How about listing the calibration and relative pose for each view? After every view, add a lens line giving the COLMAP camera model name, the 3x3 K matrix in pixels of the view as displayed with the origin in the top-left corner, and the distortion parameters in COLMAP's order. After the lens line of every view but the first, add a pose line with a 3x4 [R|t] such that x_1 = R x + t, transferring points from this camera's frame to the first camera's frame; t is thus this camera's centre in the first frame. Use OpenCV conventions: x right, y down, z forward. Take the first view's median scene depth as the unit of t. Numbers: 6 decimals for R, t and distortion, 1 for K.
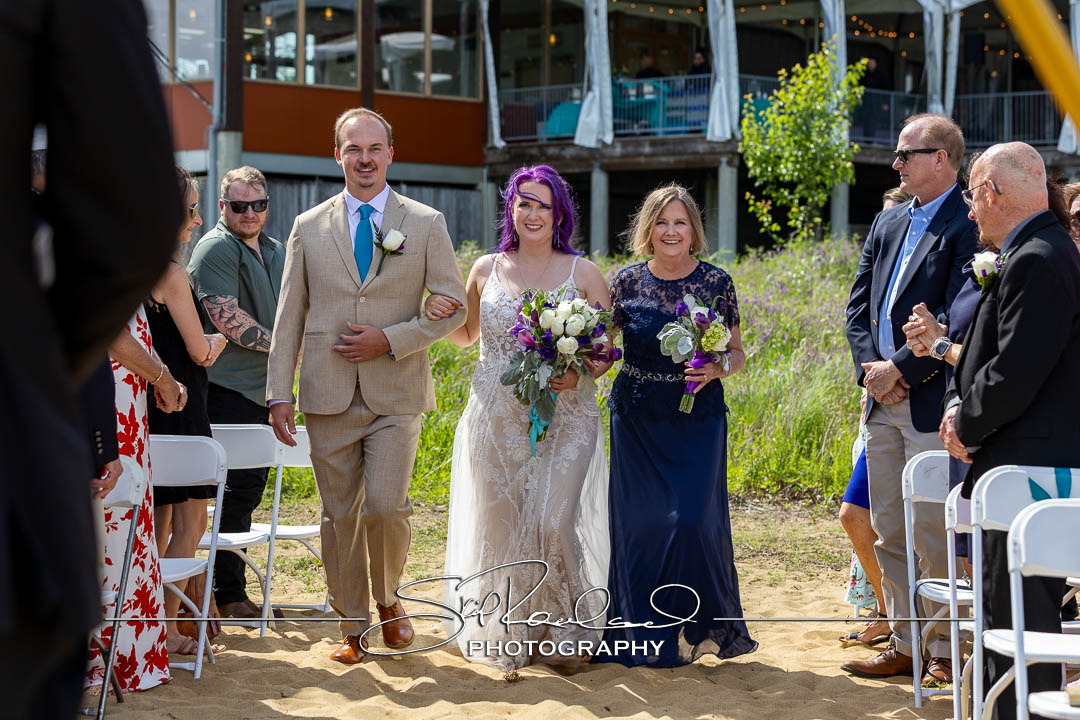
lens RADIAL K [[2657.2, 0, 547.6], [0, 2657.2, 364.3], [0, 0, 1]] dist [-0.027423, 0.000000]
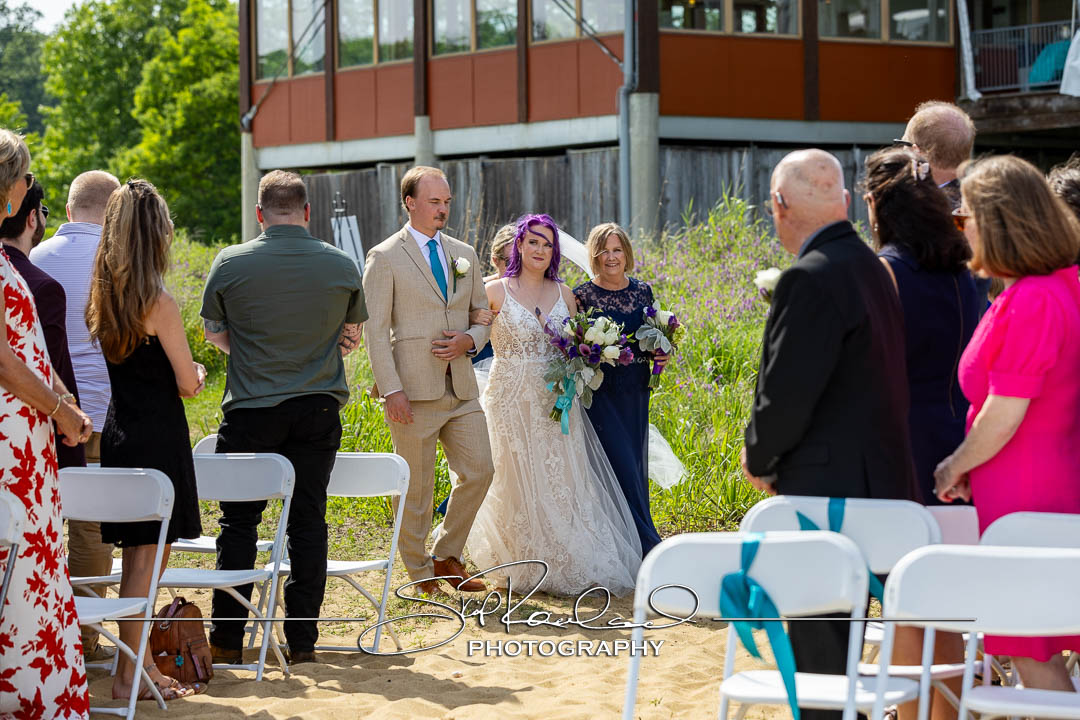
lens RADIAL K [[3214.1, 0, 529.2], [0, 3214.1, 353.1], [0, 0, 1]] dist [0.091028, 0.000000]
pose [[0.981169, -0.017080, -0.192396, 0.040728], [0.016736, 0.999854, -0.003416, -0.001378], [0.192426, 0.000132, 0.981311, -0.017982]]
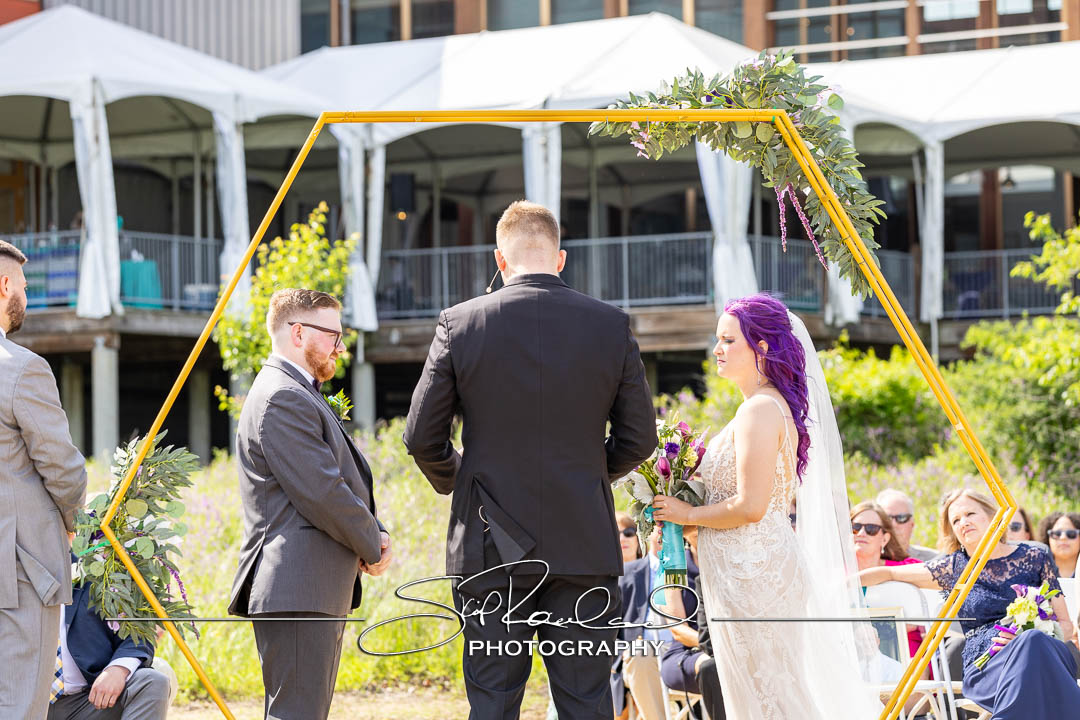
lens RADIAL K [[4029.4, 0, 542.1], [0, 4029.4, 360.1], [0, 0, 1]] dist [-0.090737, 0.000000]
pose [[0.975552, -0.017938, 0.219034, -0.065254], [0.032459, 0.997493, -0.062879, 0.007335], [-0.217357, 0.068452, 0.973689, -0.178147]]
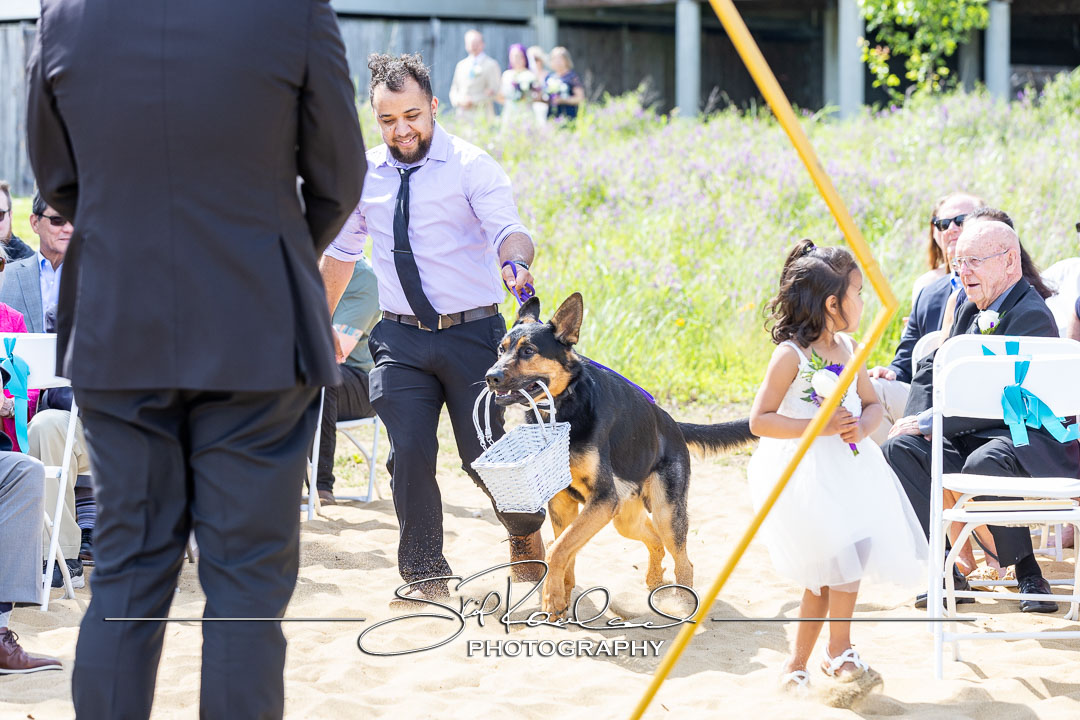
lens RADIAL K [[3690.8, 0, 532.5], [0, 3690.8, 361.5], [0, 0, 1]] dist [-0.137512, 0.000000]
pose [[0.999553, -0.009169, -0.028453, 0.003872], [0.010022, 0.999500, 0.029991, -0.000079], [0.028164, -0.030263, 0.999145, -0.083277]]
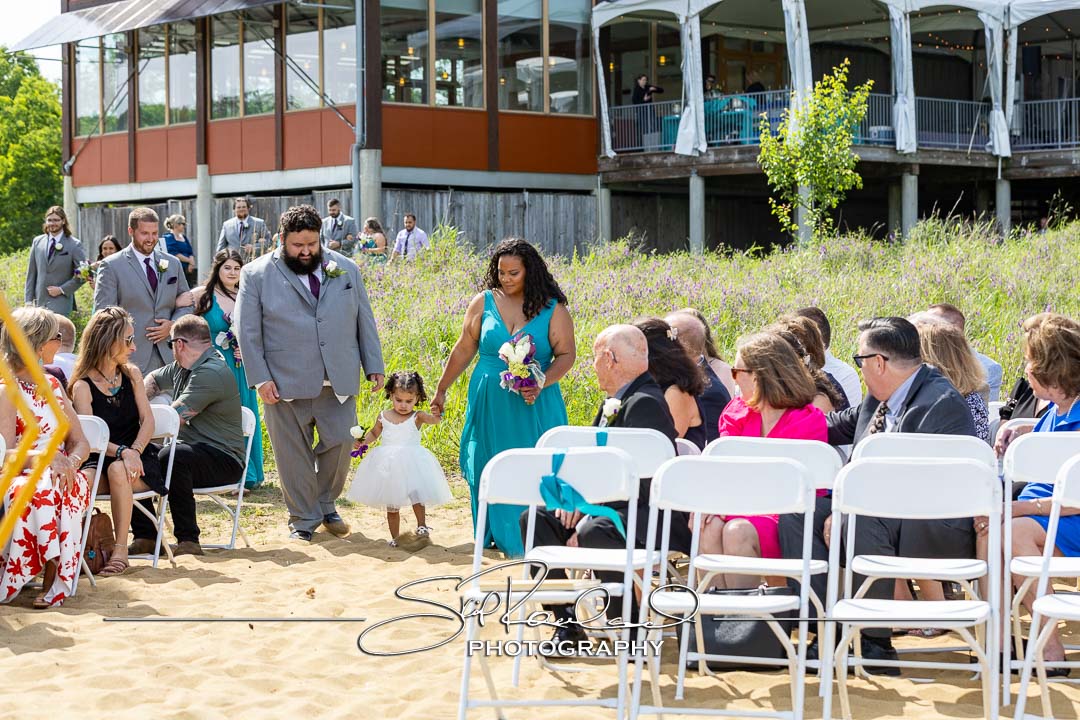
lens RADIAL K [[2397.8, 0, 544.5], [0, 2397.8, 362.1], [0, 0, 1]] dist [0.001977, 0.000000]
pose [[0.996858, -0.014821, -0.077807, 0.034619], [0.015329, 0.999865, 0.005942, -0.000327], [0.077708, -0.007116, 0.996951, -0.030407]]
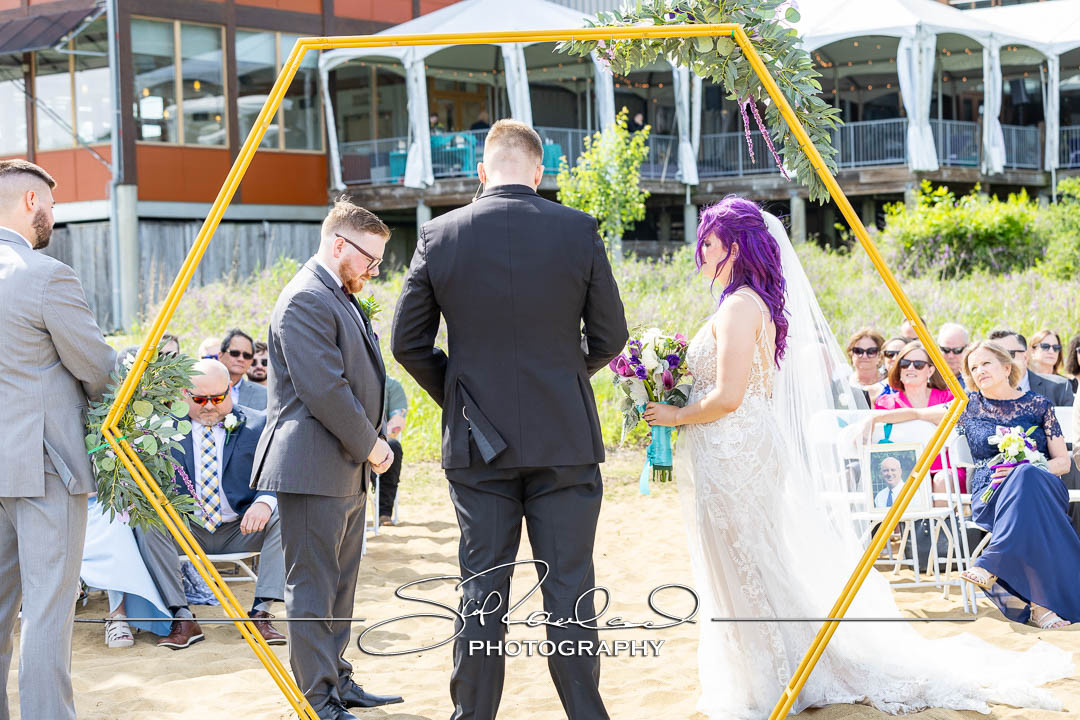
lens RADIAL K [[2294.4, 0, 533.3], [0, 2294.4, 368.3], [0, 0, 1]] dist [0.140861, 0.000000]
pose [[0.995478, -0.042378, 0.085012, -0.025352], [0.041892, 0.999094, 0.007496, -0.002052], [-0.085253, -0.003900, 0.996352, -0.093144]]
